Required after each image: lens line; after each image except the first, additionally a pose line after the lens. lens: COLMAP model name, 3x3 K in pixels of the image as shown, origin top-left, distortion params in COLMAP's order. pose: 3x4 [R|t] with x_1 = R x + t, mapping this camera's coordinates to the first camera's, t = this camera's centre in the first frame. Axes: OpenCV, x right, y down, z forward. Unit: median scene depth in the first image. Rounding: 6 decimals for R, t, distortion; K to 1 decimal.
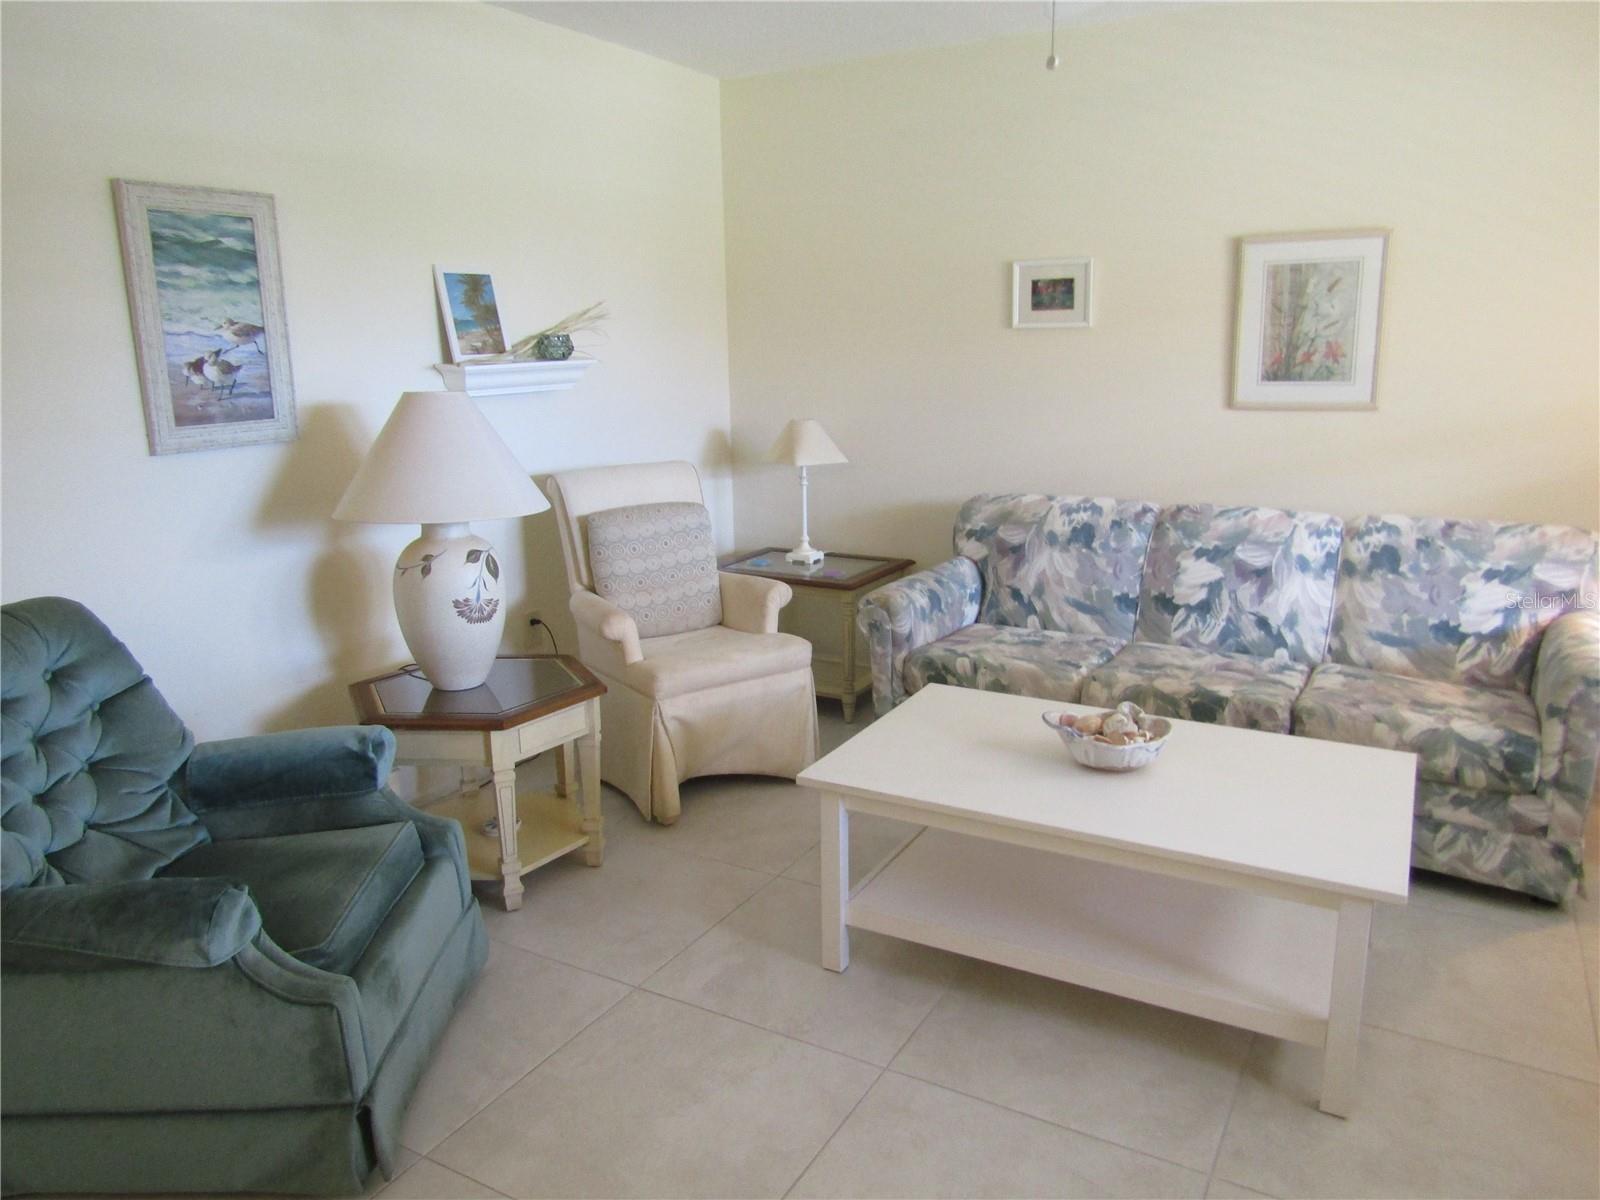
lens RADIAL K [[1125.5, 0, 800.0], [0, 1125.5, 600.0], [0, 0, 1]] dist [-0.023489, 0.003233]
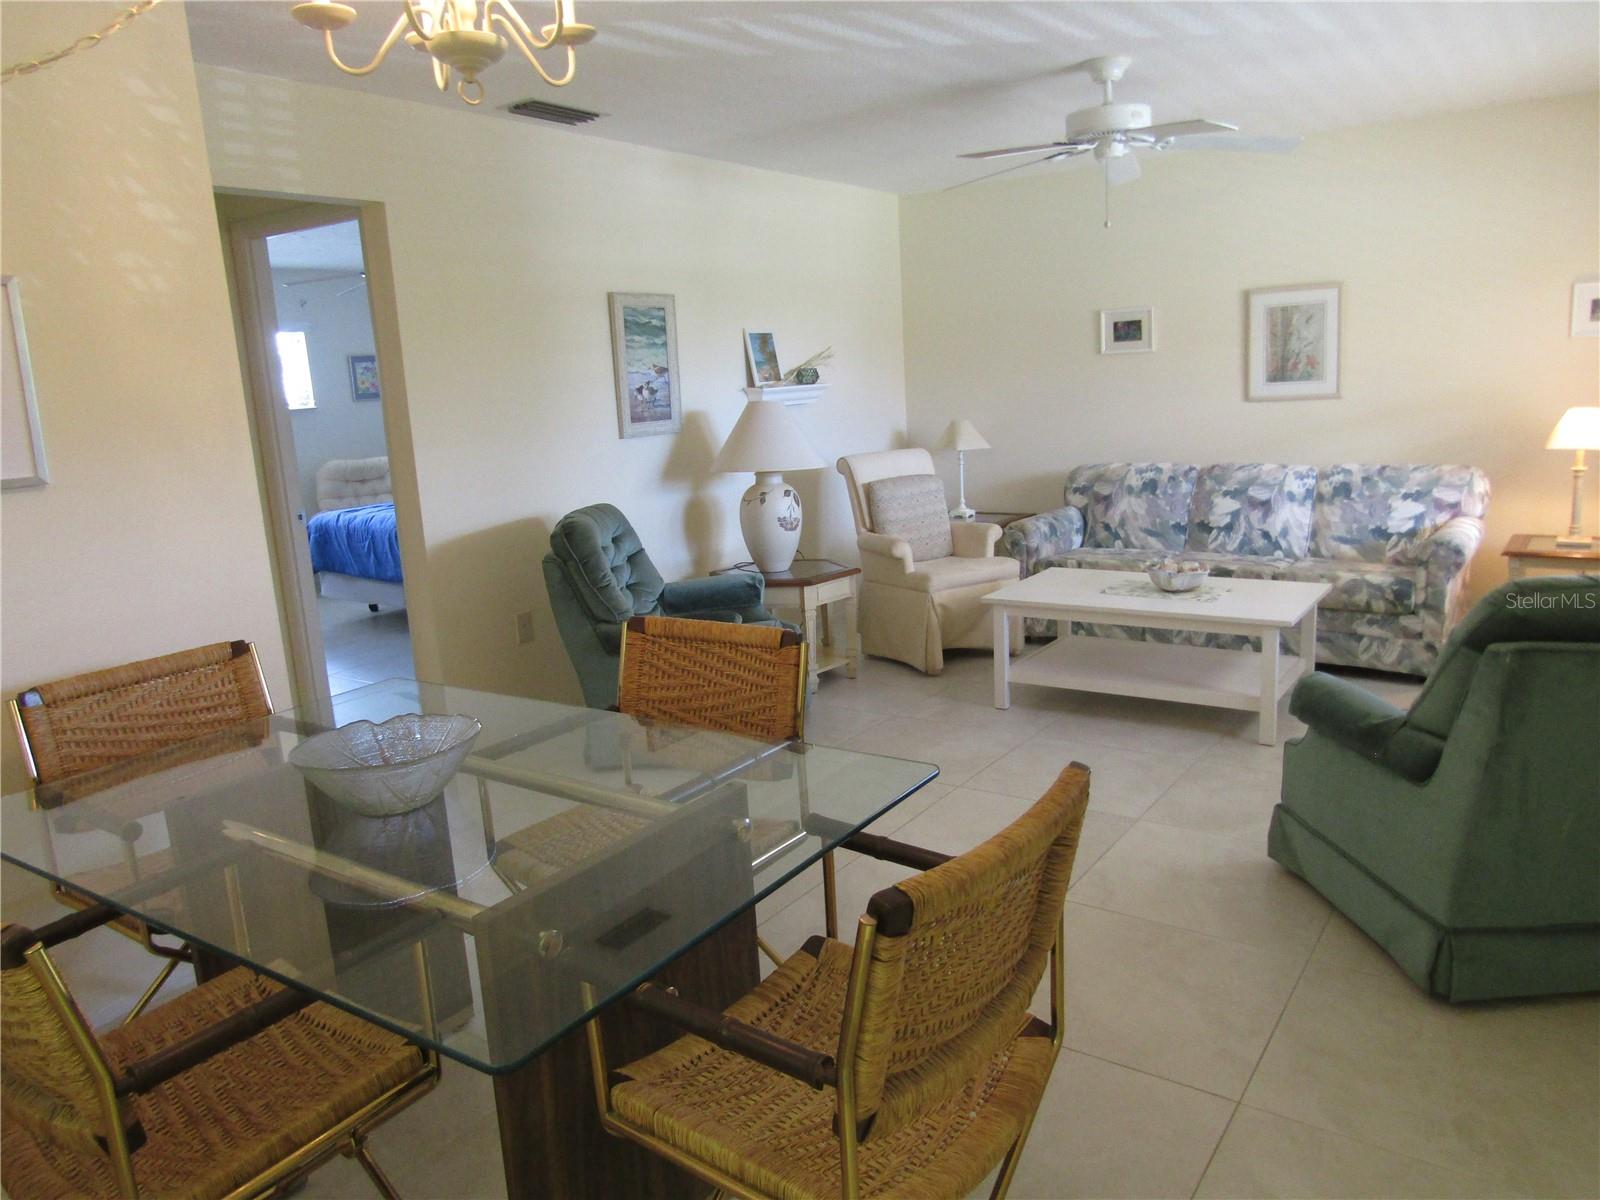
lens RADIAL K [[1125.5, 0, 800.0], [0, 1125.5, 600.0], [0, 0, 1]] dist [-0.023489, 0.003233]
pose [[0.994985, -0.015727, -0.098775, -0.082378], [0.012680, 0.999426, -0.031399, 0.153603], [0.099212, 0.029989, 0.994614, -0.624978]]
